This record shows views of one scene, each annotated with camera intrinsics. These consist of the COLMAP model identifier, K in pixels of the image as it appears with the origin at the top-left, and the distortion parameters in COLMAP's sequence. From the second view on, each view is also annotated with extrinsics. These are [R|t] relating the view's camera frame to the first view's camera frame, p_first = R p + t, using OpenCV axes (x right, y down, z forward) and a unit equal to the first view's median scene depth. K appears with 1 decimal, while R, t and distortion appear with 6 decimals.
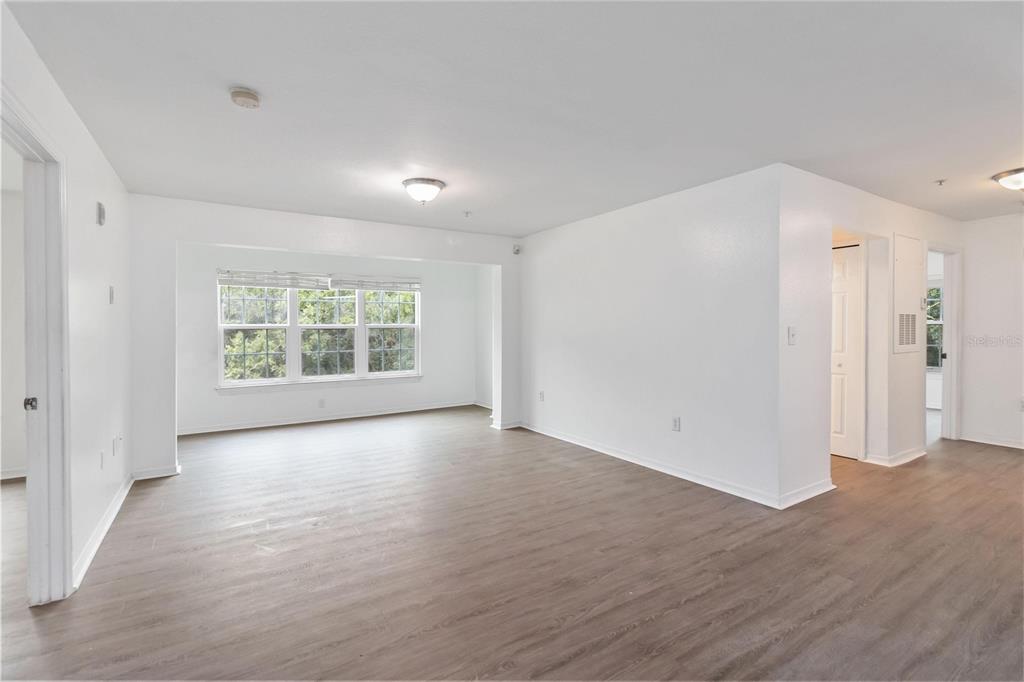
lens RADIAL K [[473.6, 0, 512.4], [0, 473.6, 331.8], [0, 0, 1]] dist [0.000899, -0.000084]
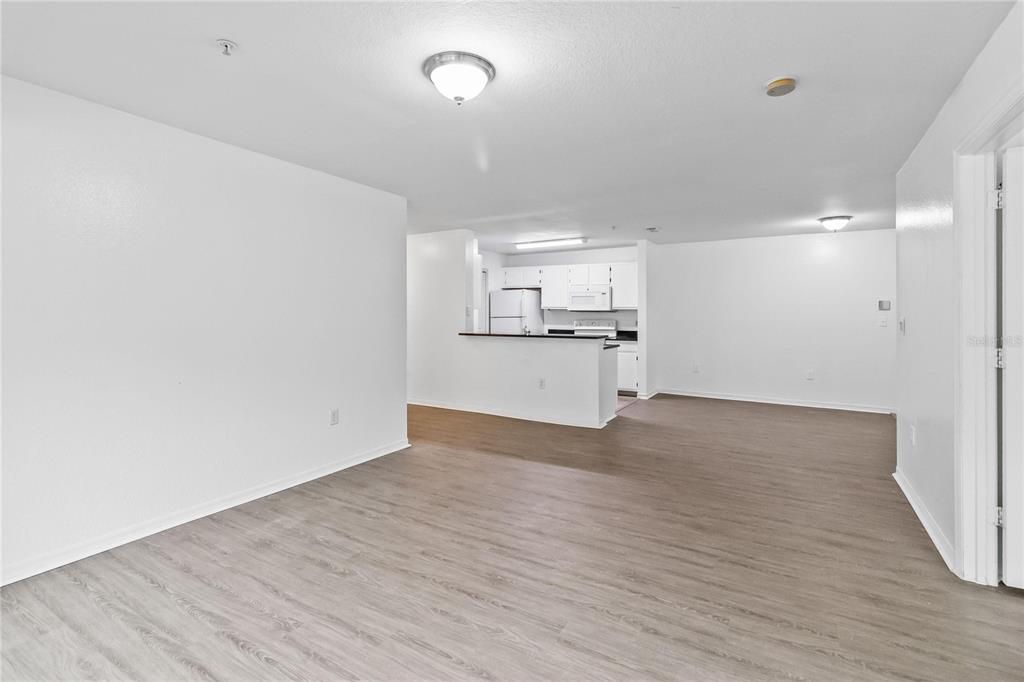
lens RADIAL K [[478.6, 0, 513.1], [0, 478.6, 318.9], [0, 0, 1]] dist [-0.001312, -0.000279]
pose [[-0.457864, -0.004098, 0.889013, -0.601261], [0.009388, 0.999911, 0.009444, -0.008205], [-0.888973, 0.012670, -0.457785, 0.997061]]
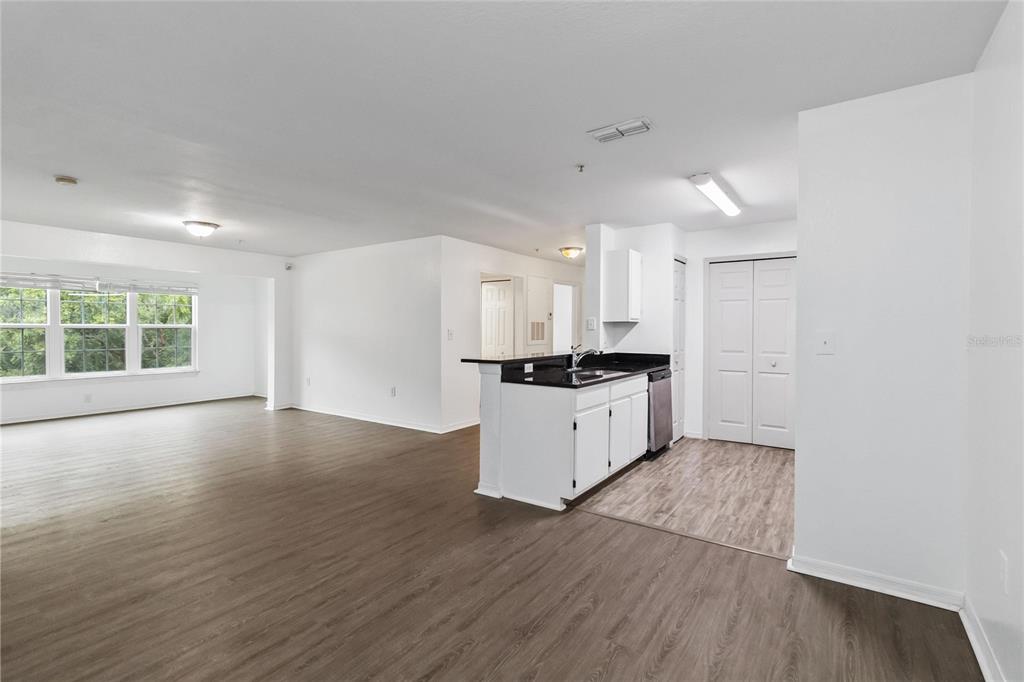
lens RADIAL K [[472.6, 0, 510.7], [0, 472.6, 335.5], [0, 0, 1]] dist [0.003189, 0.000519]
pose [[0.923489, 0.000992, 0.383624, 0.096557], [-0.002687, 0.999989, 0.003880, 0.003544], [-0.383616, -0.004614, 0.923481, -0.511888]]
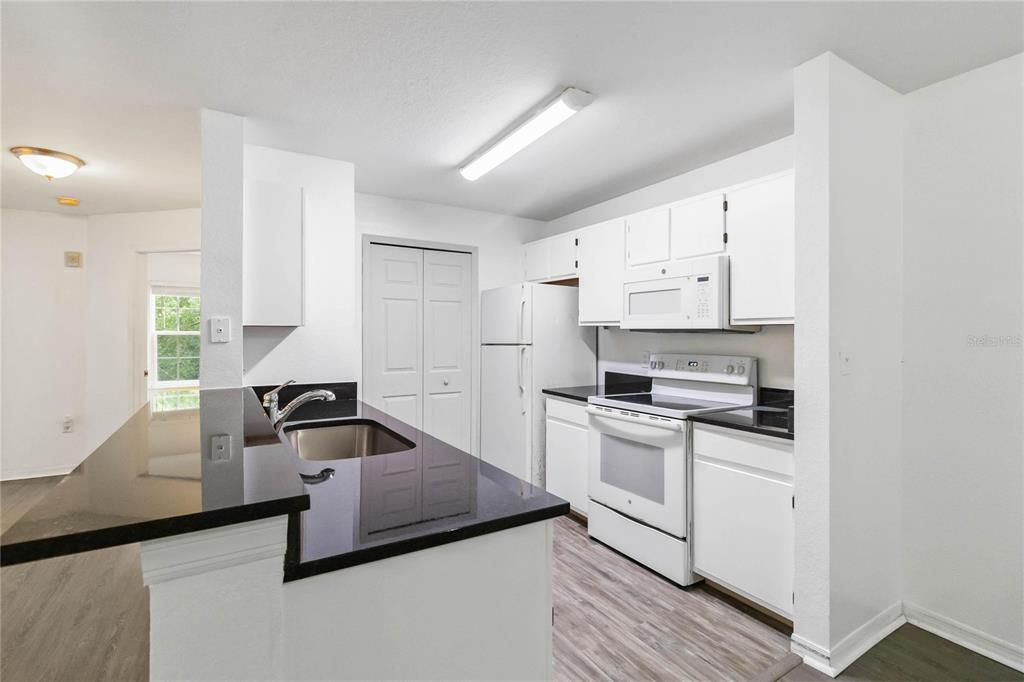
lens RADIAL K [[472.6, 0, 510.7], [0, 472.6, 335.5], [0, 0, 1]] dist [0.003189, 0.000519]
pose [[0.016303, 0.004130, 0.999859, 0.202647], [0.006949, 0.999967, -0.004244, -0.009870], [-0.999843, 0.007017, 0.016274, 0.138303]]
